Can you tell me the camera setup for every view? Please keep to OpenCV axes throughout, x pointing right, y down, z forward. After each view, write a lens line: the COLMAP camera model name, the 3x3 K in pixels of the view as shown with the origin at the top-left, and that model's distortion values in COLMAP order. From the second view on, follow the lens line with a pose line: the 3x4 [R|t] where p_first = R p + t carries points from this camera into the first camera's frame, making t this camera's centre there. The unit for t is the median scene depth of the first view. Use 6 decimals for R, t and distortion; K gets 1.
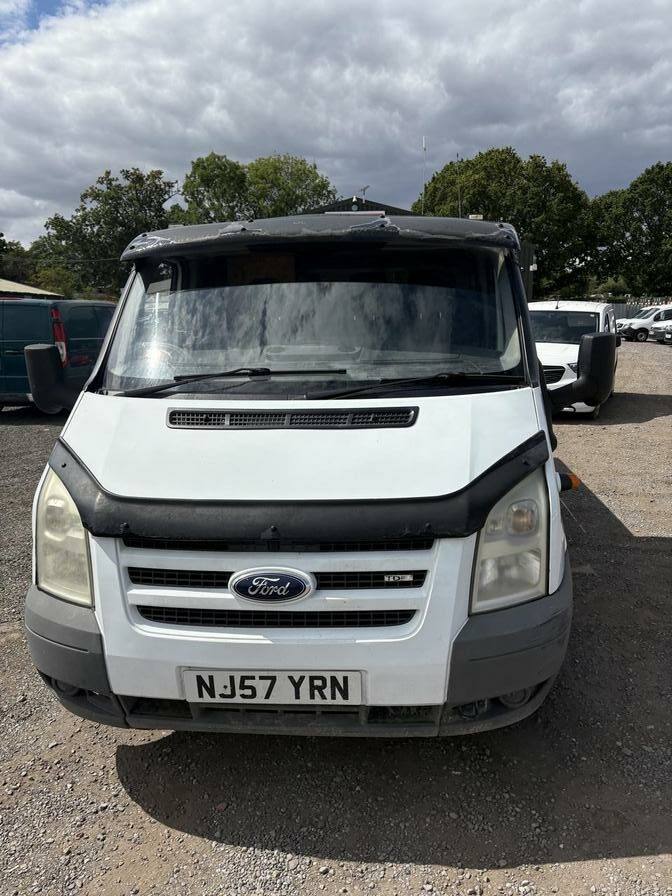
lens RADIAL K [[662.0, 0, 363.8], [0, 662.0, 448.2], [0, 0, 1]] dist [0.000204, 0.002264]
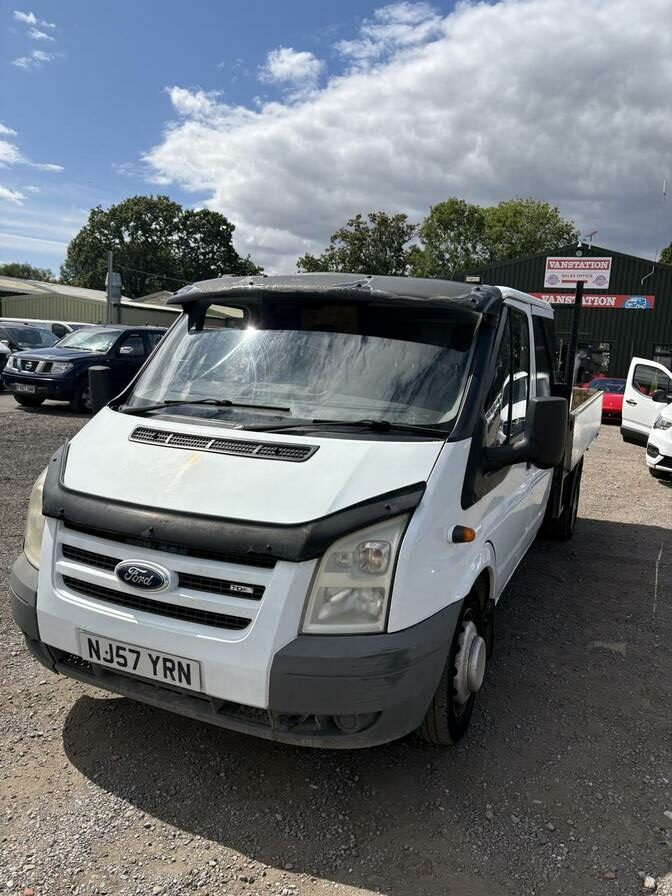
lens RADIAL K [[662.0, 0, 363.8], [0, 662.0, 448.2], [0, 0, 1]] dist [0.000204, 0.002264]
pose [[0.944153, 0.112594, -0.309673, 0.577224], [-0.130283, 0.990787, -0.036974, -0.031345], [0.302657, 0.075254, 0.950124, -0.050143]]
